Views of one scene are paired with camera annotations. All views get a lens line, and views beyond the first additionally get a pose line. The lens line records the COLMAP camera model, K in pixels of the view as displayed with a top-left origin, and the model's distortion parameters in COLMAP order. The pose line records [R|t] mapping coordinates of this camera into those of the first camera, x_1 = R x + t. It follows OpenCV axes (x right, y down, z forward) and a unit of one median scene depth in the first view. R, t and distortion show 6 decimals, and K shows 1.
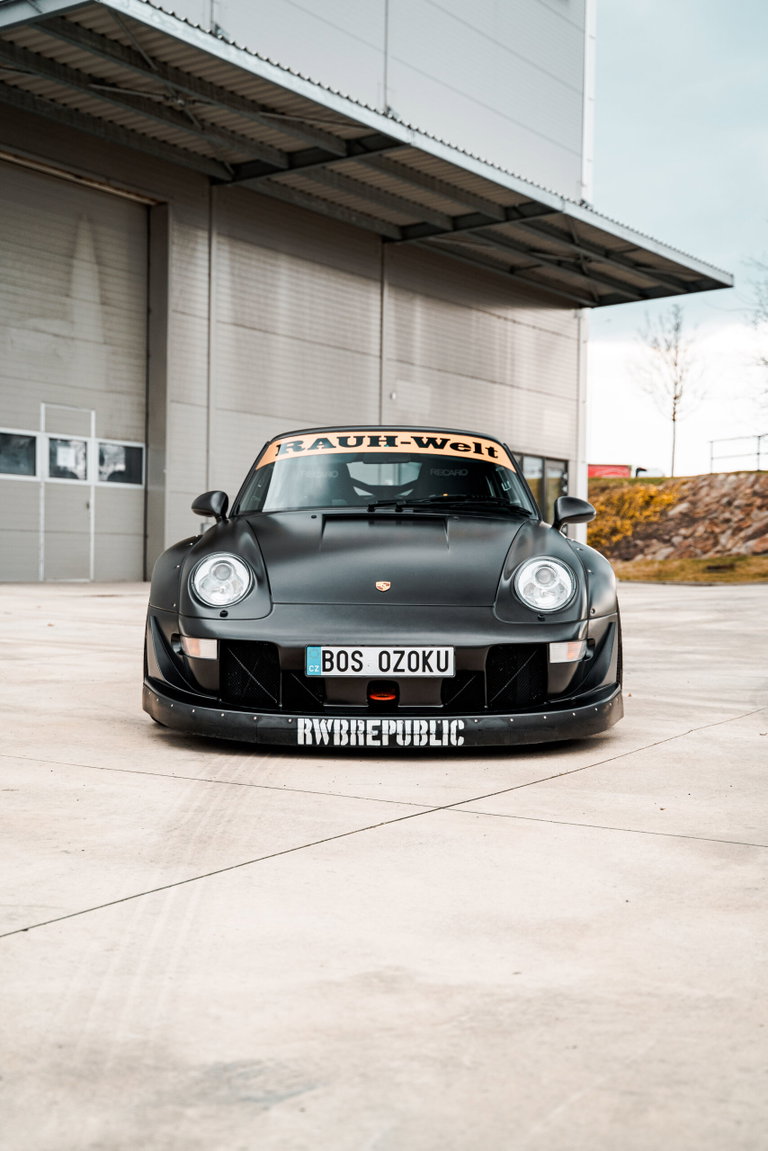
lens RADIAL K [[1630.2, 0, 384.0], [0, 1630.2, 575.5], [0, 0, 1]] dist [0.090960, 0.022728]
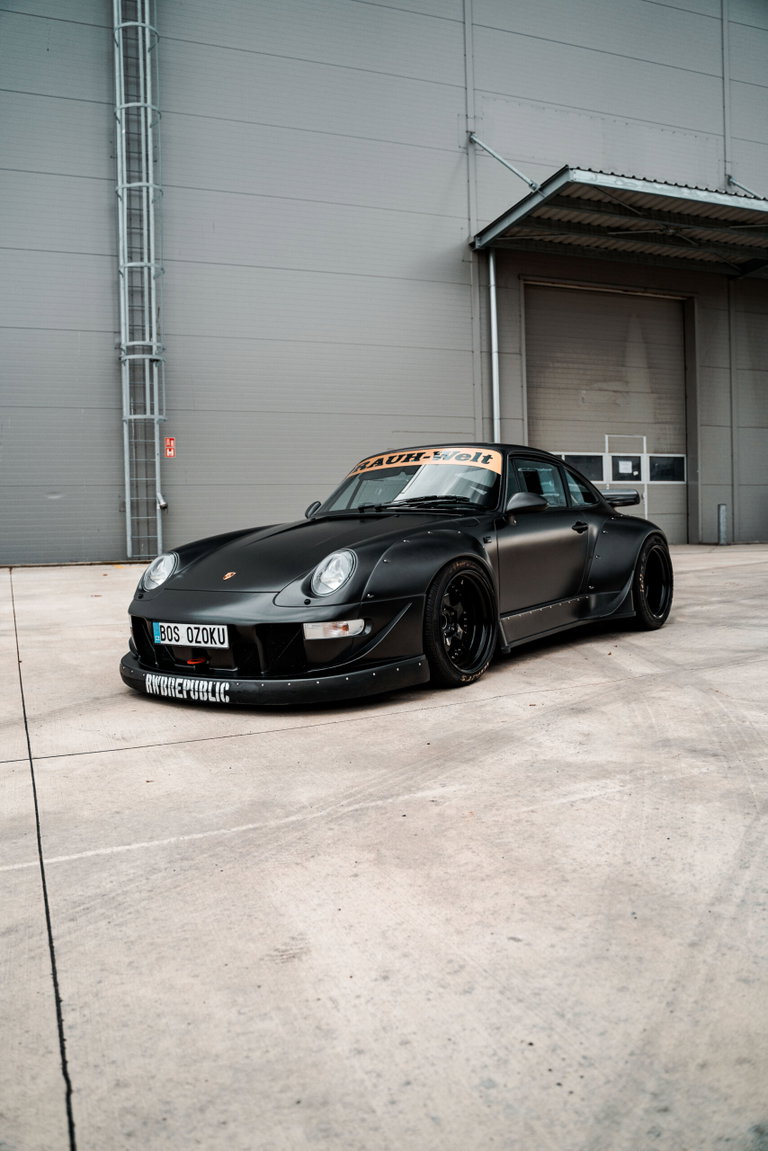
lens RADIAL K [[937.4, 0, 384.0], [0, 937.4, 575.5], [0, 0, 1]] dist [-0.089217, 0.010017]
pose [[0.801046, -0.004964, -0.598582, 0.439261], [0.030763, 0.998986, 0.032884, -0.011849], [0.597812, -0.044756, 0.800386, 0.369222]]
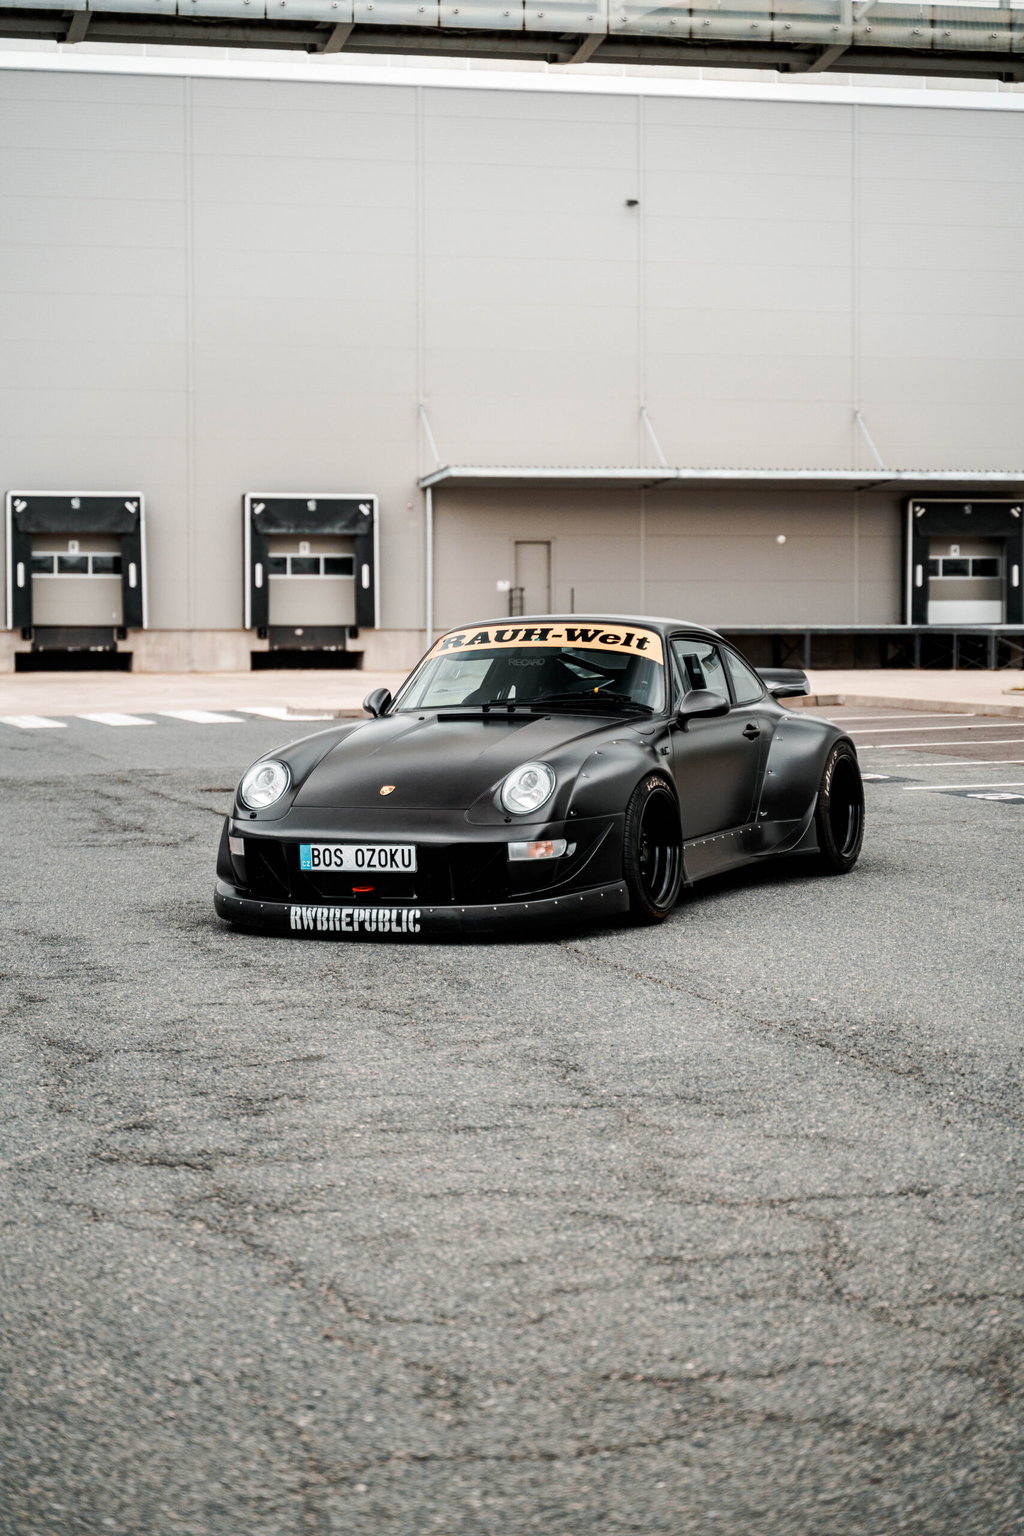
lens RADIAL K [[3086.9, 0, 512.0], [0, 3086.9, 768.0], [0, 0, 1]] dist [0.031365, 0.009929]
pose [[0.918531, -0.005062, -0.395317, 0.722644], [0.014028, 0.999706, 0.019793, -0.039252], [0.395101, -0.023726, 0.918331, -0.716706]]
